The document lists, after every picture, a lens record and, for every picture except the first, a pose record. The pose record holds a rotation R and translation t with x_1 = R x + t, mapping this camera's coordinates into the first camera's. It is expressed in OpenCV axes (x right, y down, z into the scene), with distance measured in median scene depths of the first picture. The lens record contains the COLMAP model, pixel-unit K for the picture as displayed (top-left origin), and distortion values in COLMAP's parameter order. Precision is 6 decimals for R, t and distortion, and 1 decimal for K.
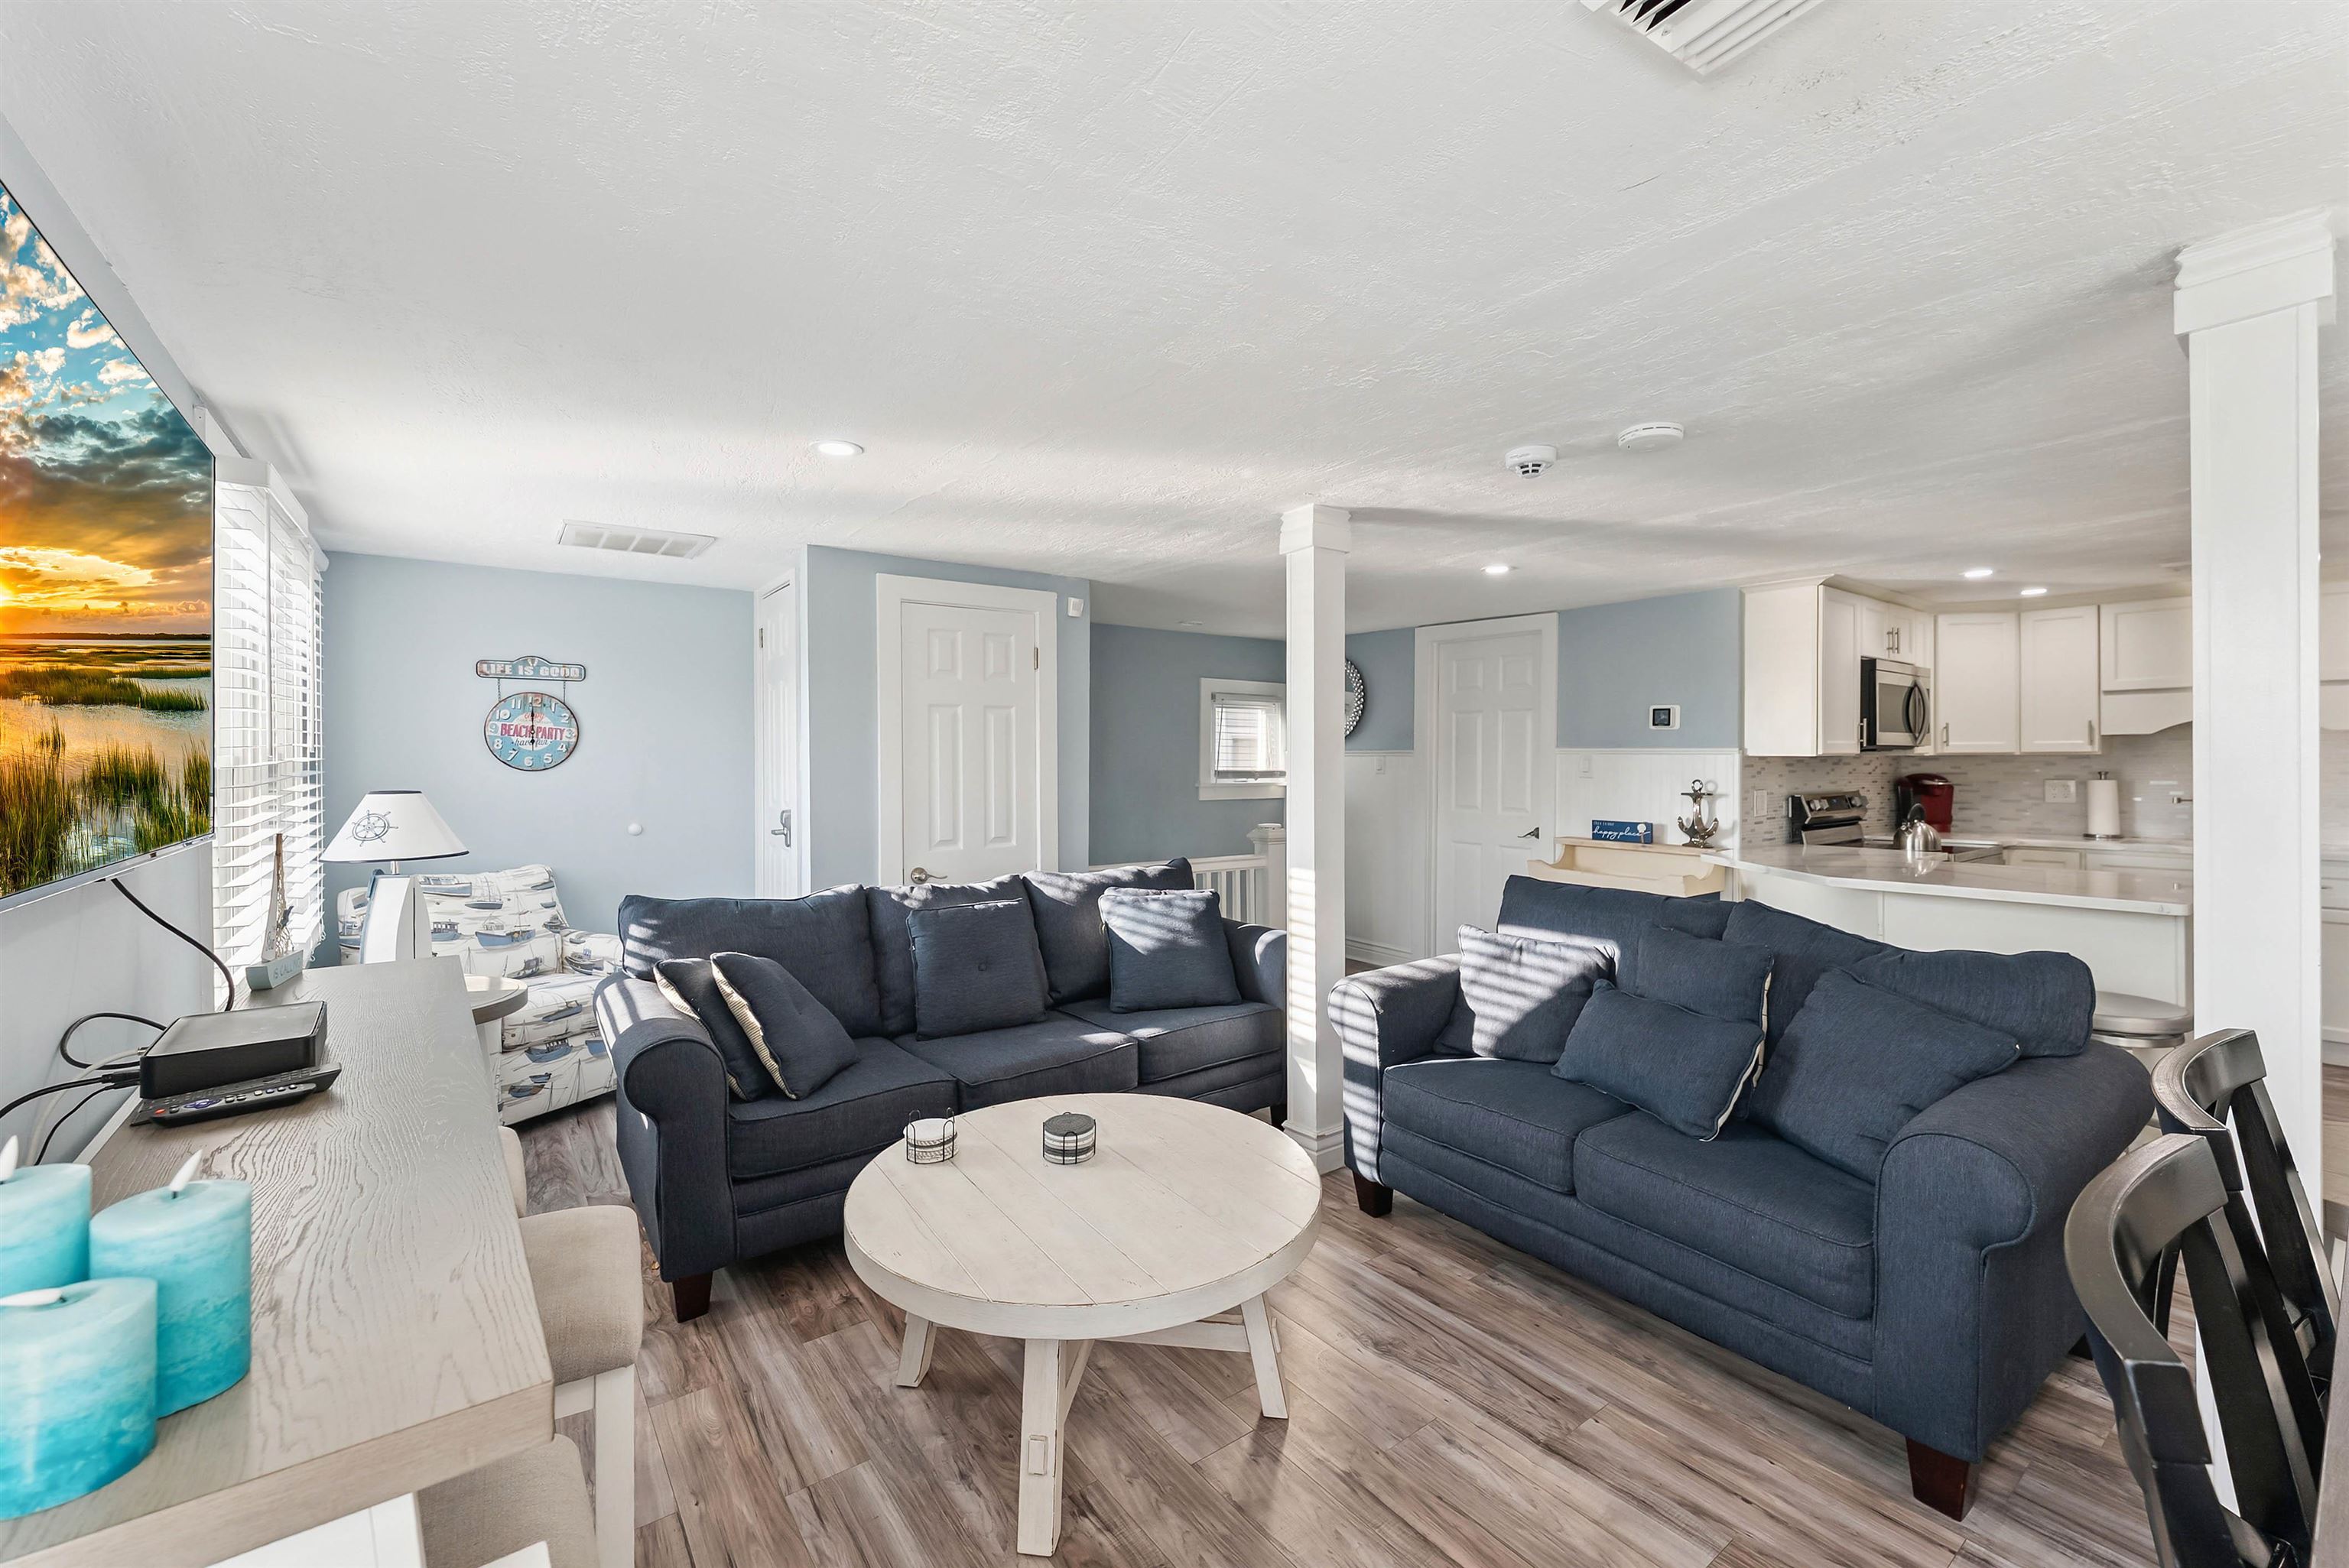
lens RADIAL K [[958.6, 0, 1165.6], [0, 958.6, 764.0], [0, 0, 1]] dist [0.001815, 0.000002]
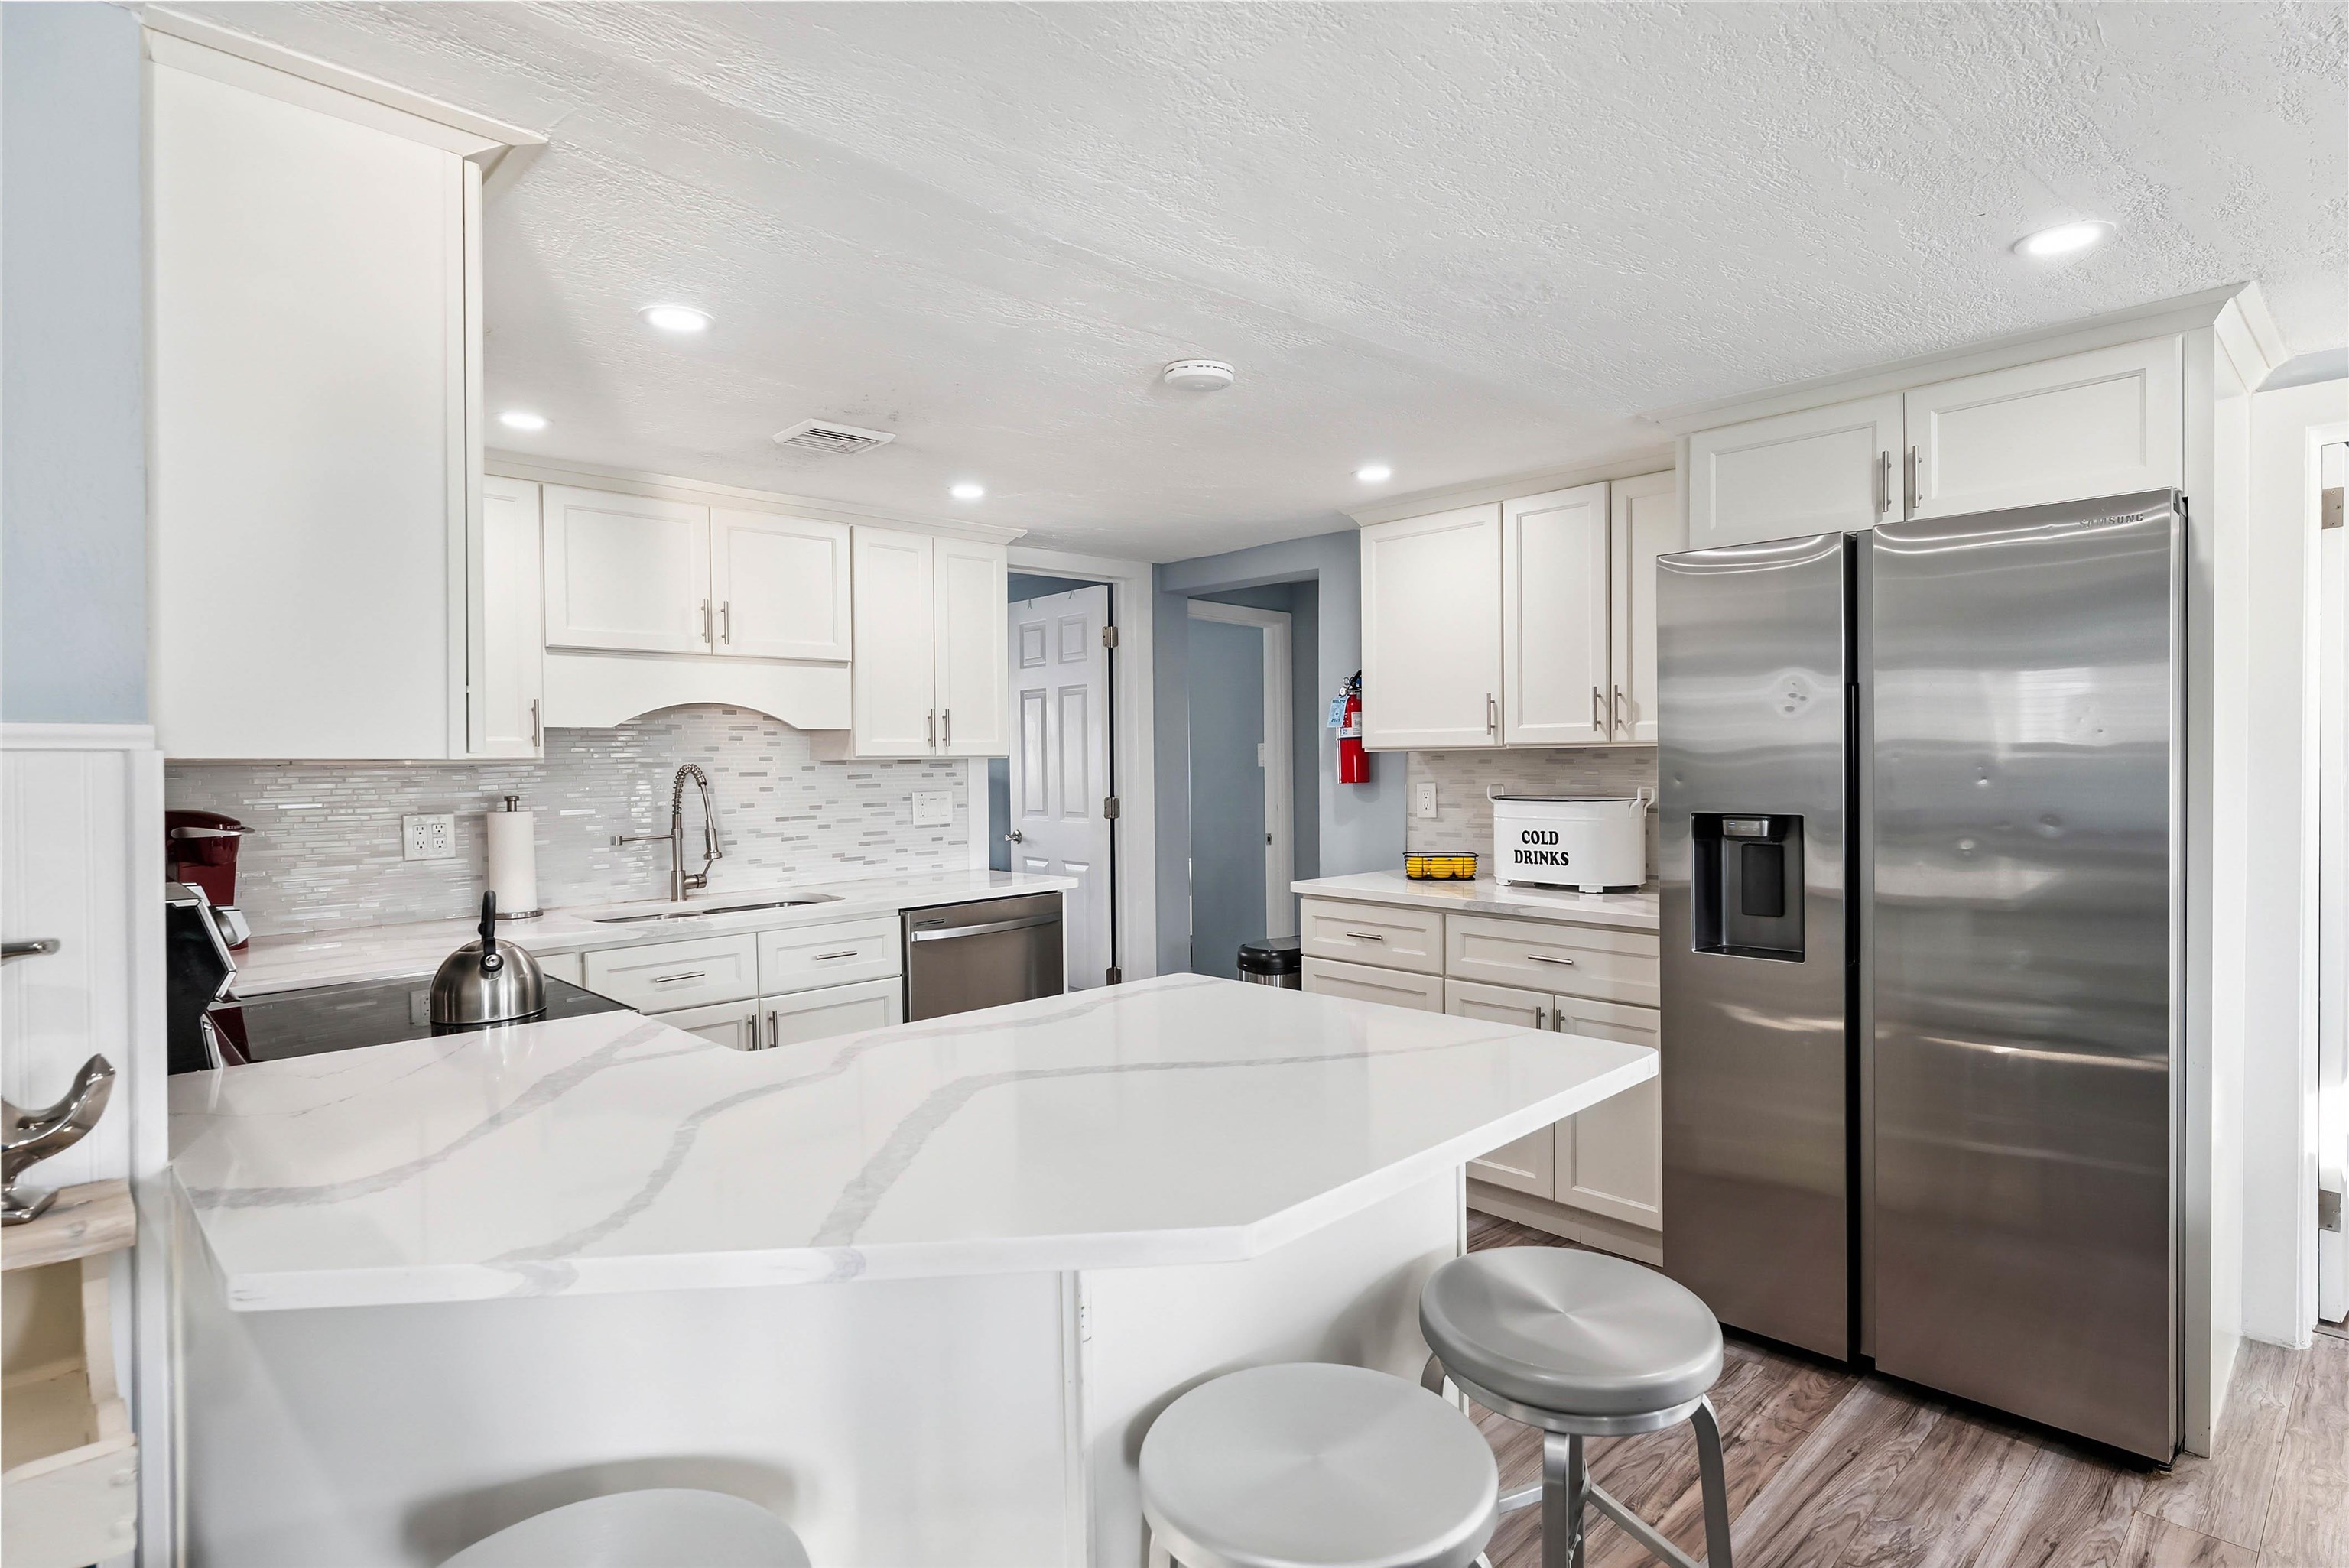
lens RADIAL K [[1192.9, 0, 1174.5], [0, 1192.9, 784.0], [0, 0, 1]] dist [0.000581, 0.000125]
pose [[-0.130148, -0.012312, 0.991418, 0.278513], [0.014736, 0.999788, 0.014350, -0.002991], [-0.991385, 0.016477, -0.129939, 0.774177]]
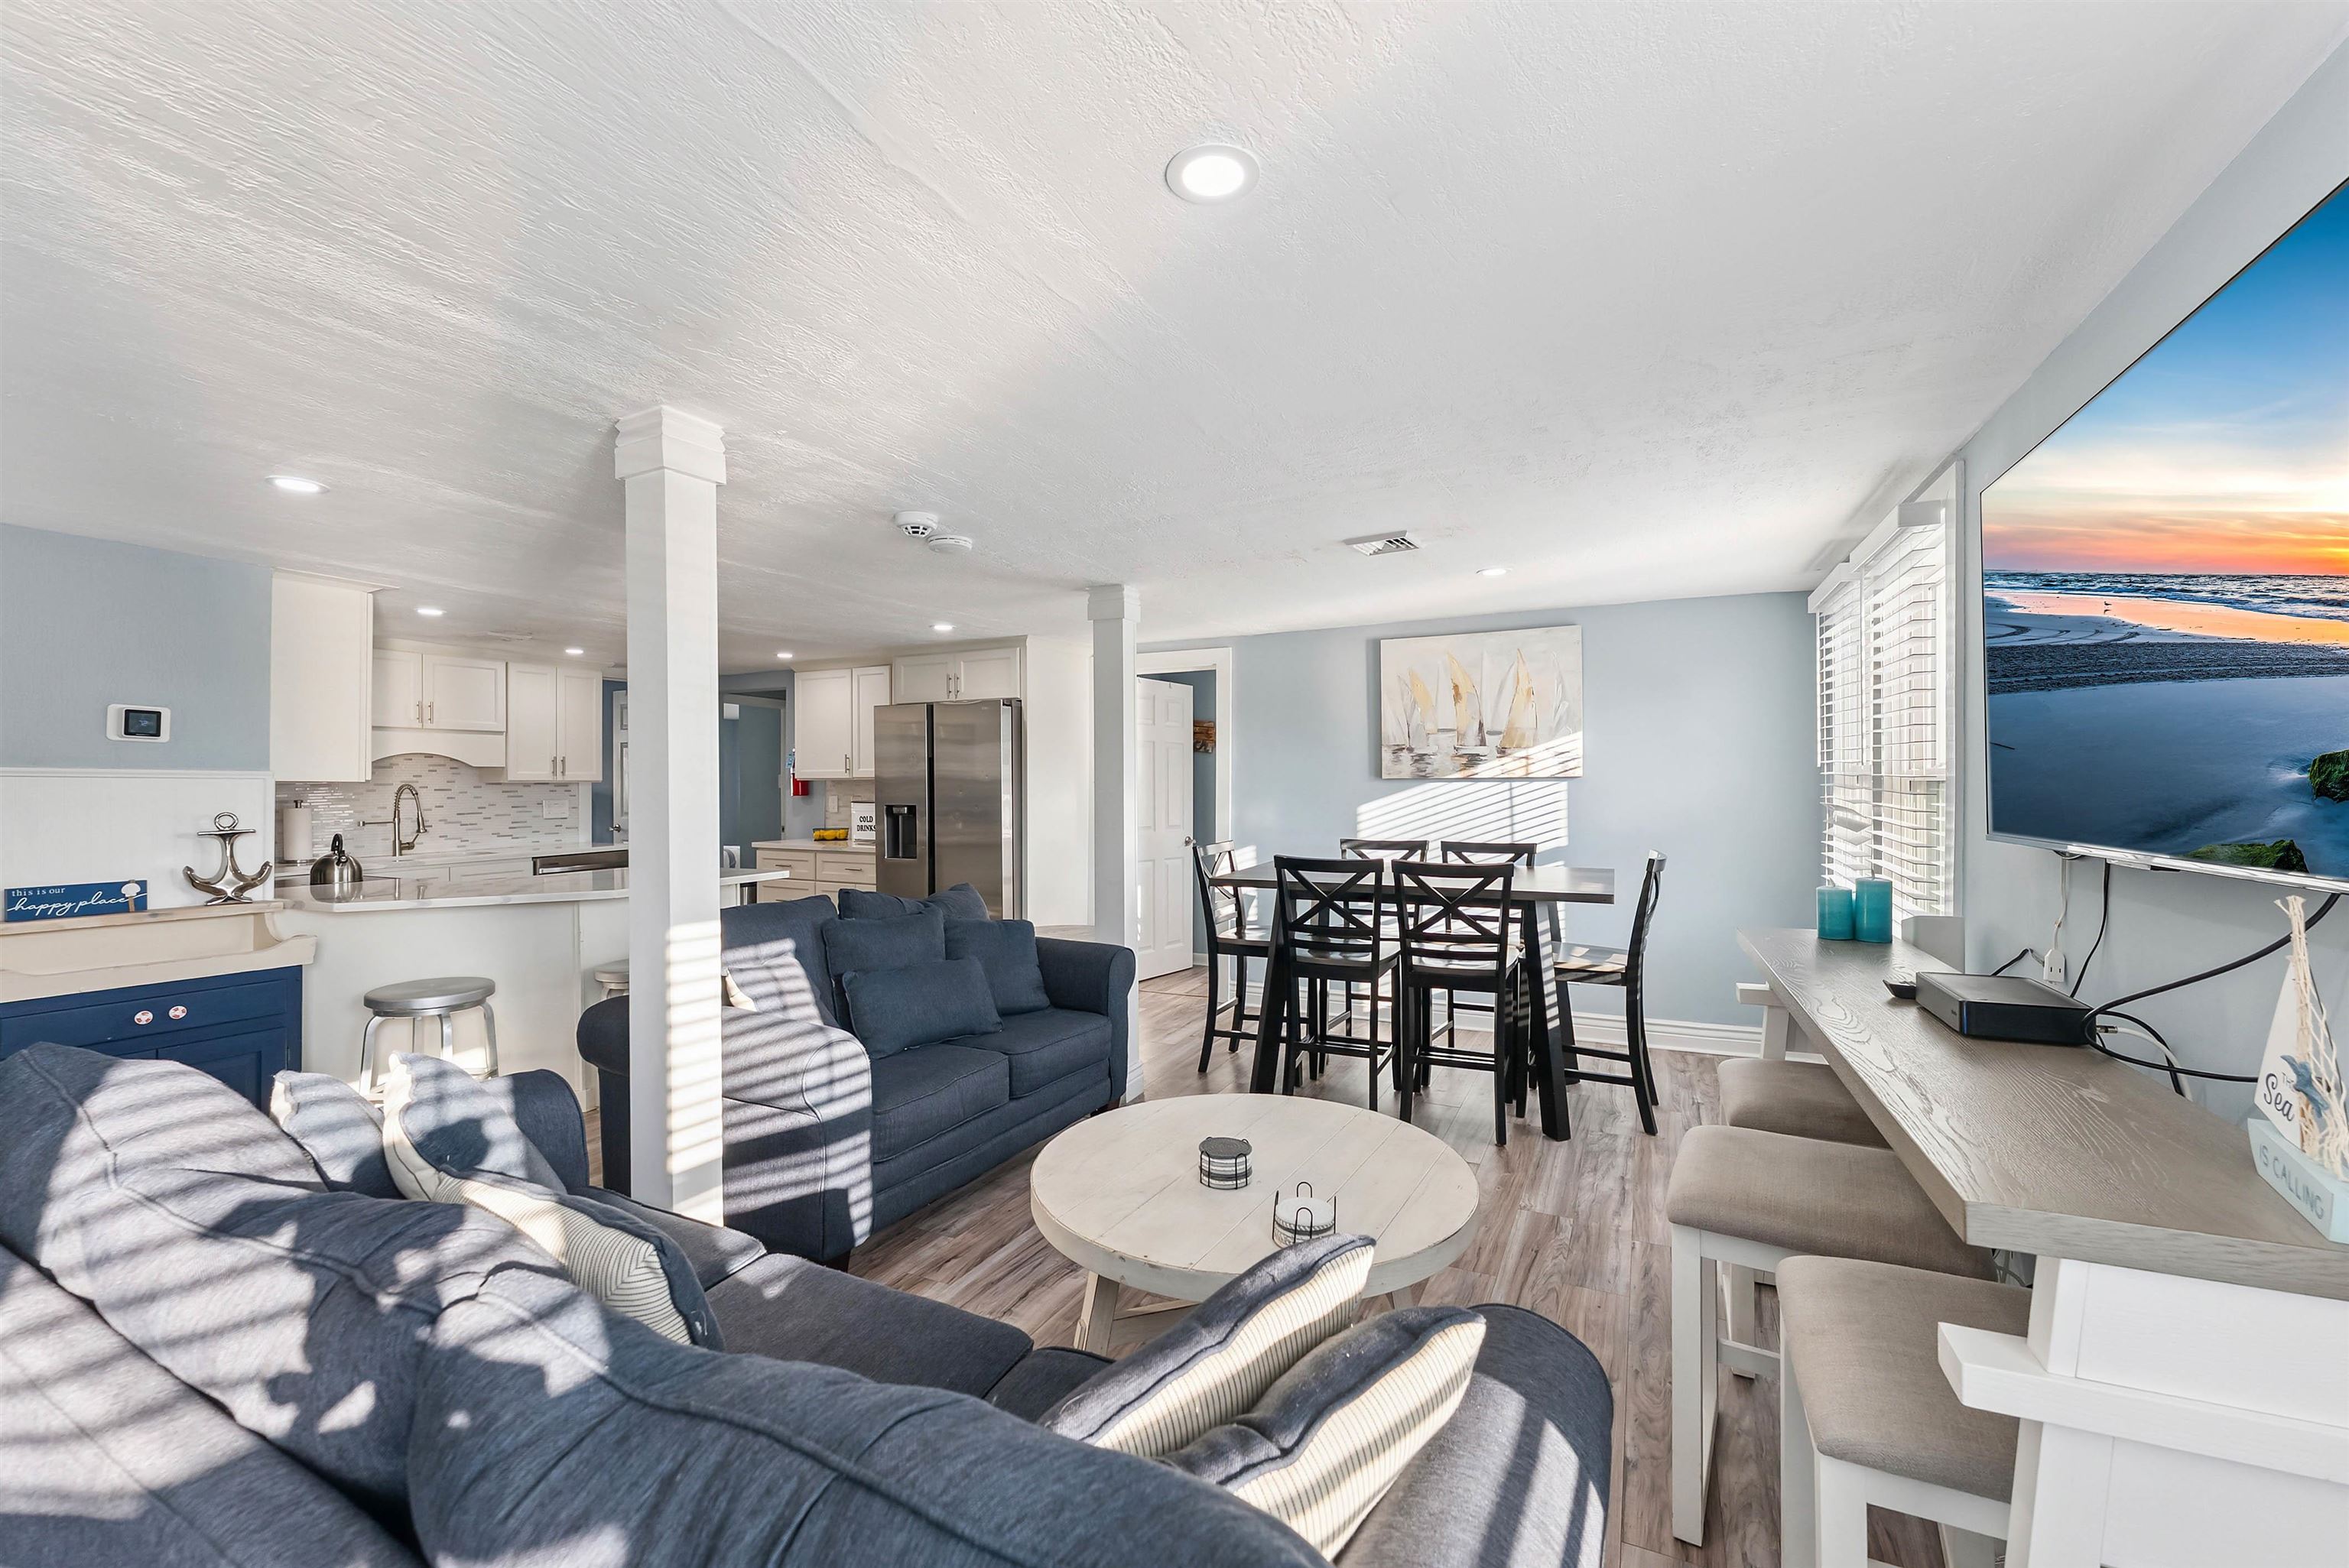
lens RADIAL K [[959.5, 0, 1172.2], [0, 959.5, 790.0], [0, 0, 1]] dist [0.000875, -0.000102]
pose [[-0.461285, 0.001598, 0.887250, -0.432005], [0.009798, 0.999947, 0.003293, 0.003429], [-0.887198, 0.010213, -0.461276, 0.688074]]
